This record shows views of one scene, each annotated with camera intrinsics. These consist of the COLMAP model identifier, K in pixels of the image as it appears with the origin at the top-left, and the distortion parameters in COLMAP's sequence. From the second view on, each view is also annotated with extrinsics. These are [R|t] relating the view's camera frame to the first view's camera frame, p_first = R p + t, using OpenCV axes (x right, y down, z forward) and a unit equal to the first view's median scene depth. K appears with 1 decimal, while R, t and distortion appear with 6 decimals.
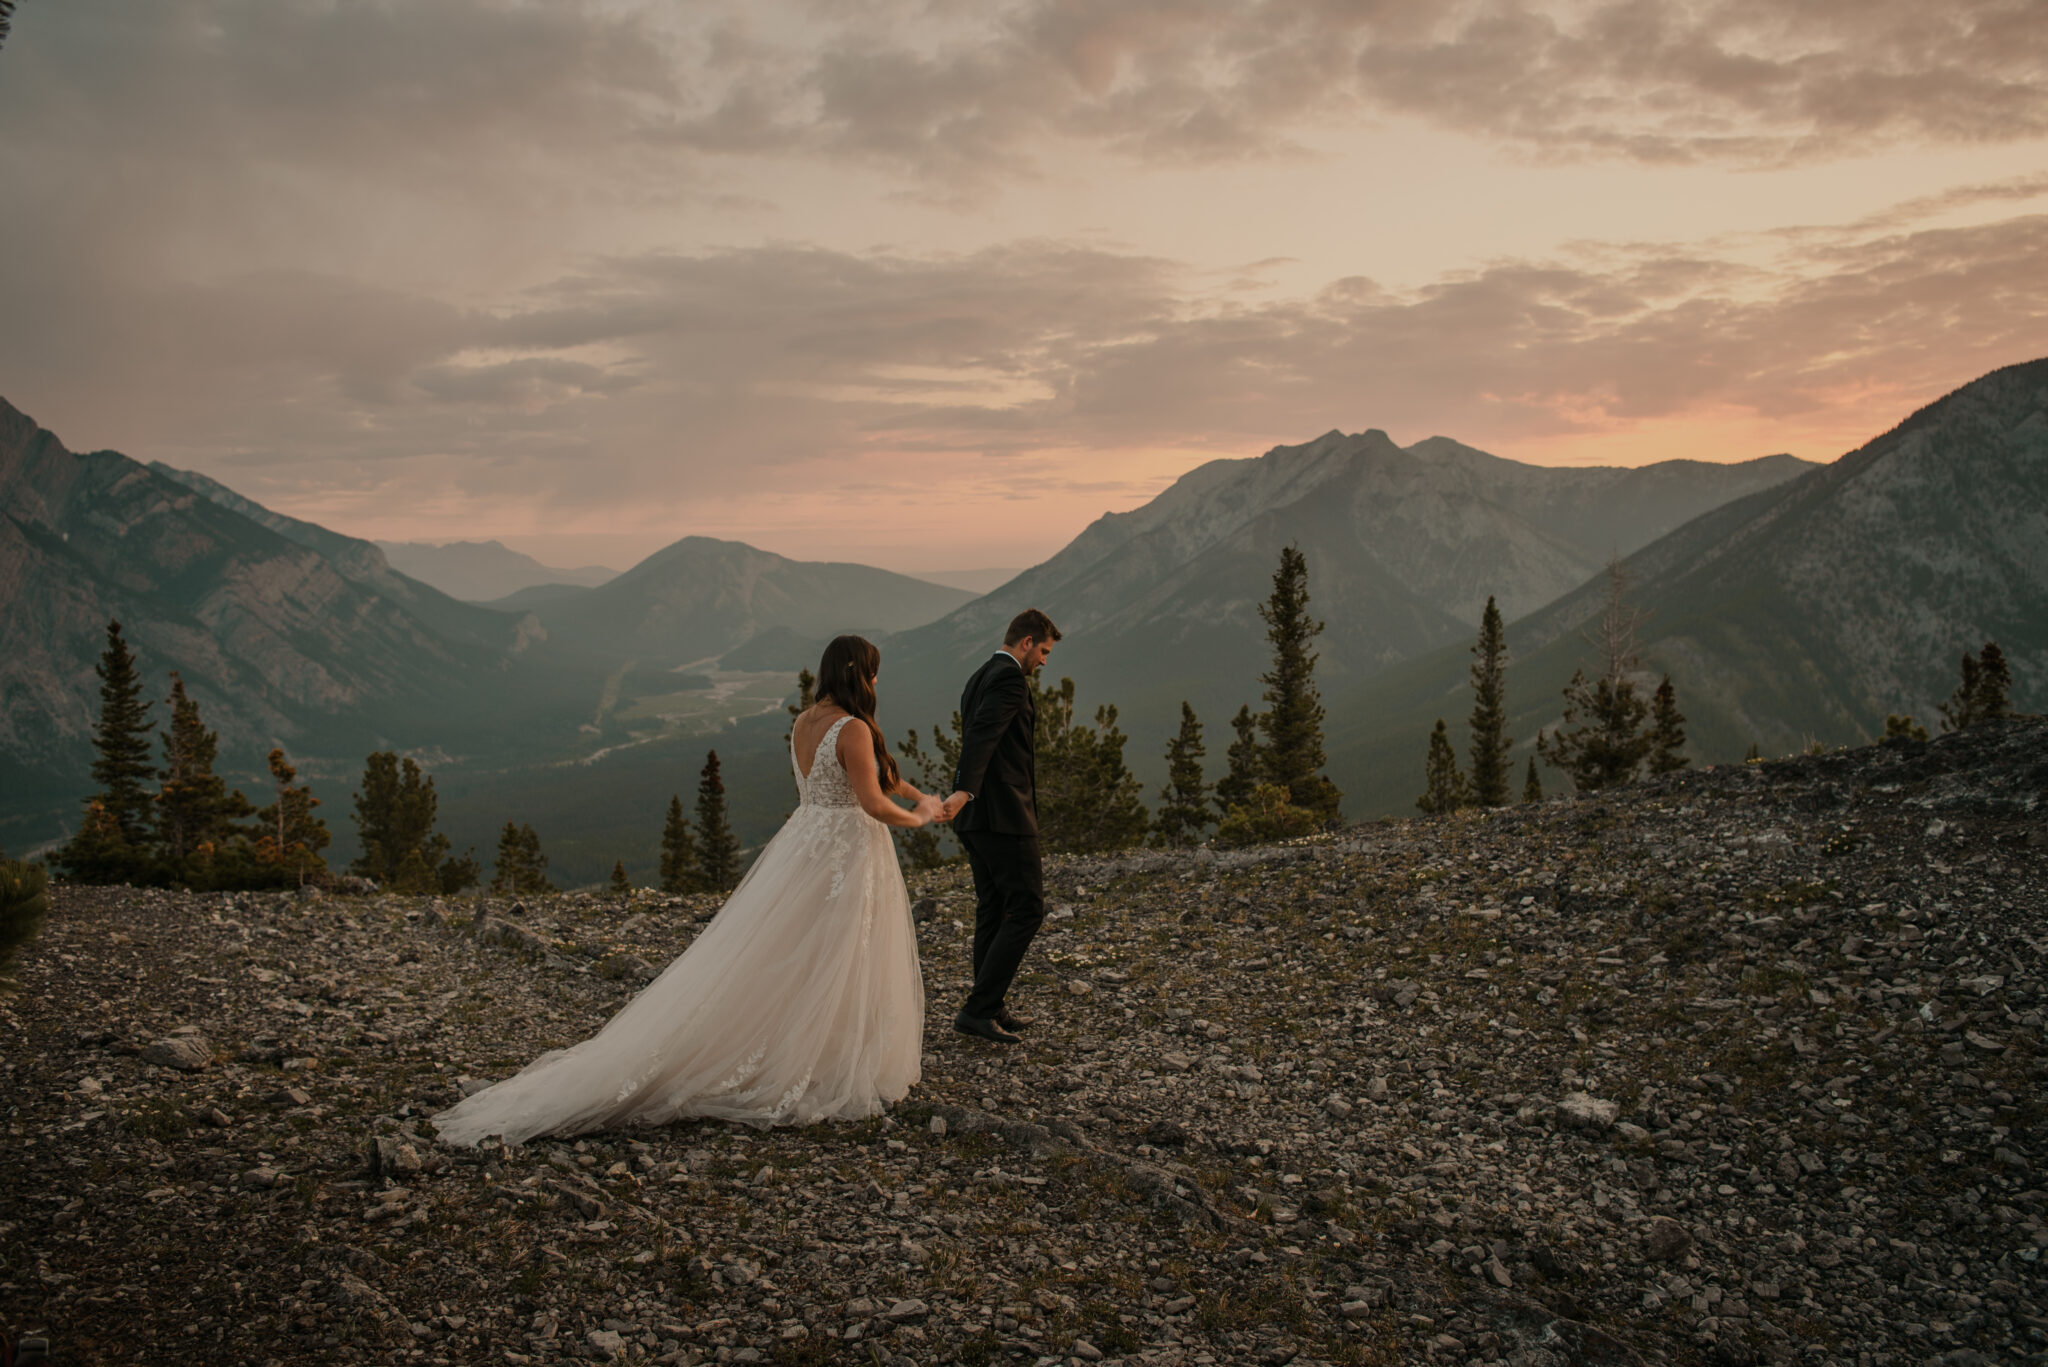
lens RADIAL K [[1479.7, 0, 1024.0], [0, 1479.7, 683.5], [0, 0, 1]] dist [-0.060684, 0.006716]
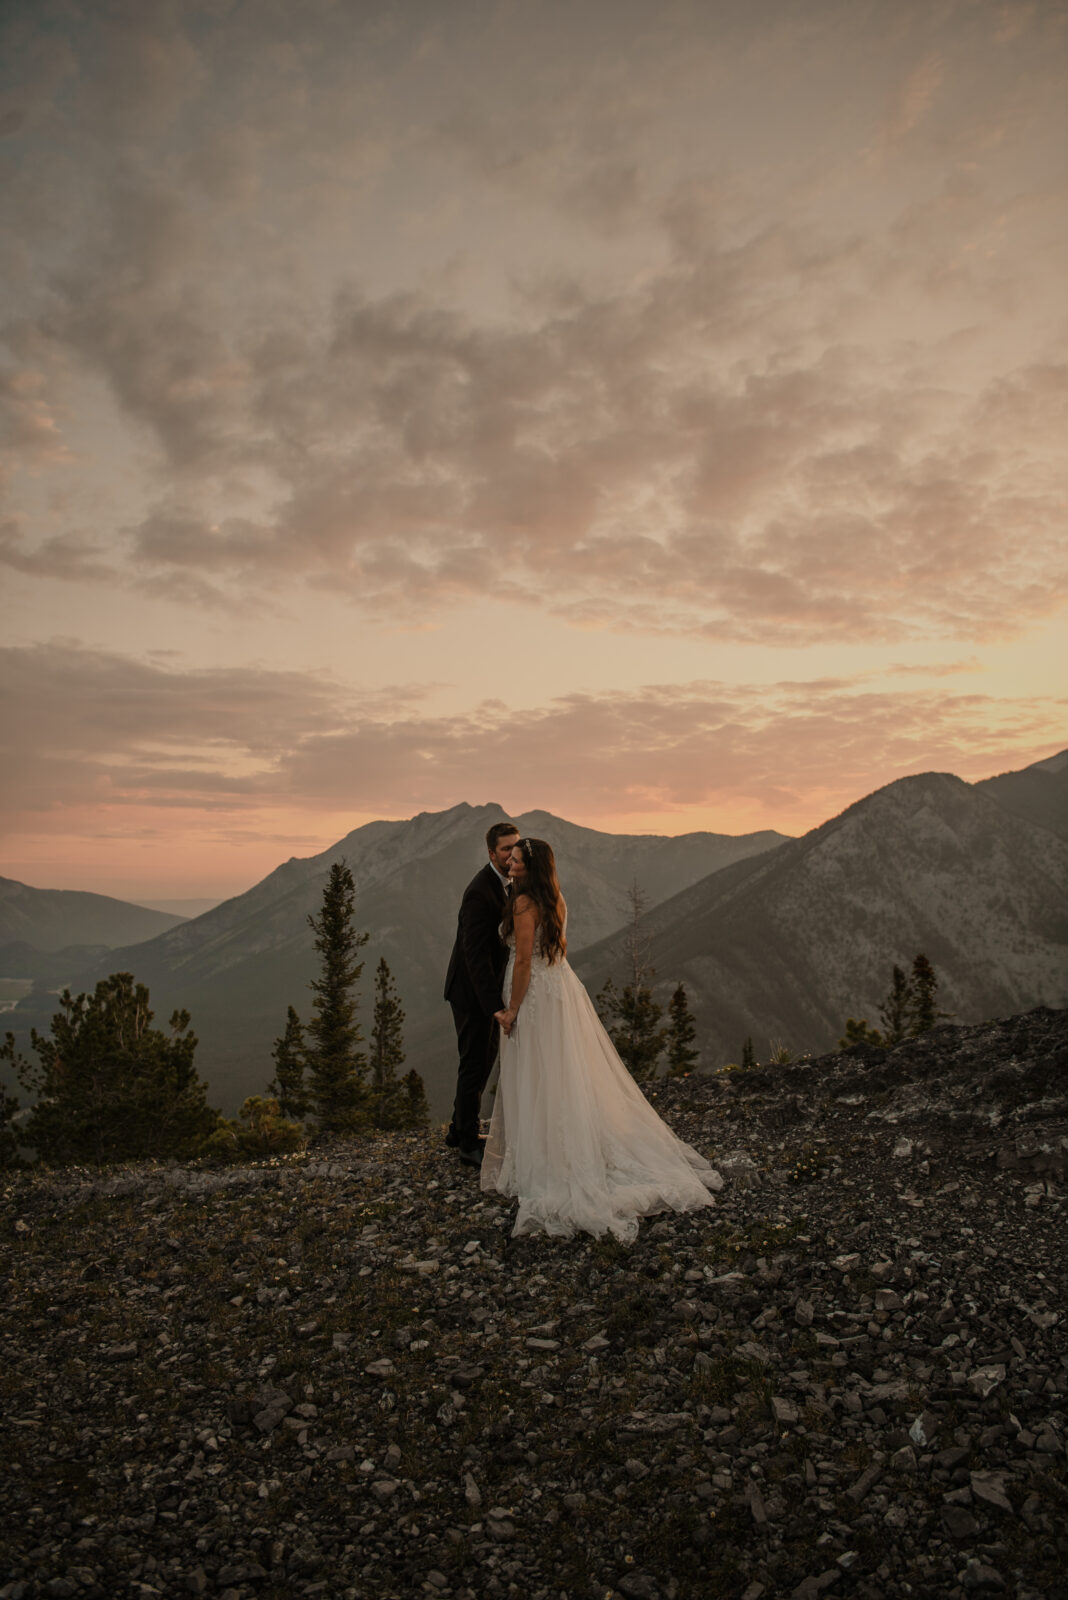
lens RADIAL K [[1105.5, 0, 534.0], [0, 1105.5, 800.0], [0, 0, 1]] dist [-0.063227, 0.006898]
pose [[0.964267, 0.043519, 0.261335, 0.105514], [0.001612, 0.985434, -0.170050, 0.000052], [-0.264929, 0.164395, 0.950151, 0.180566]]
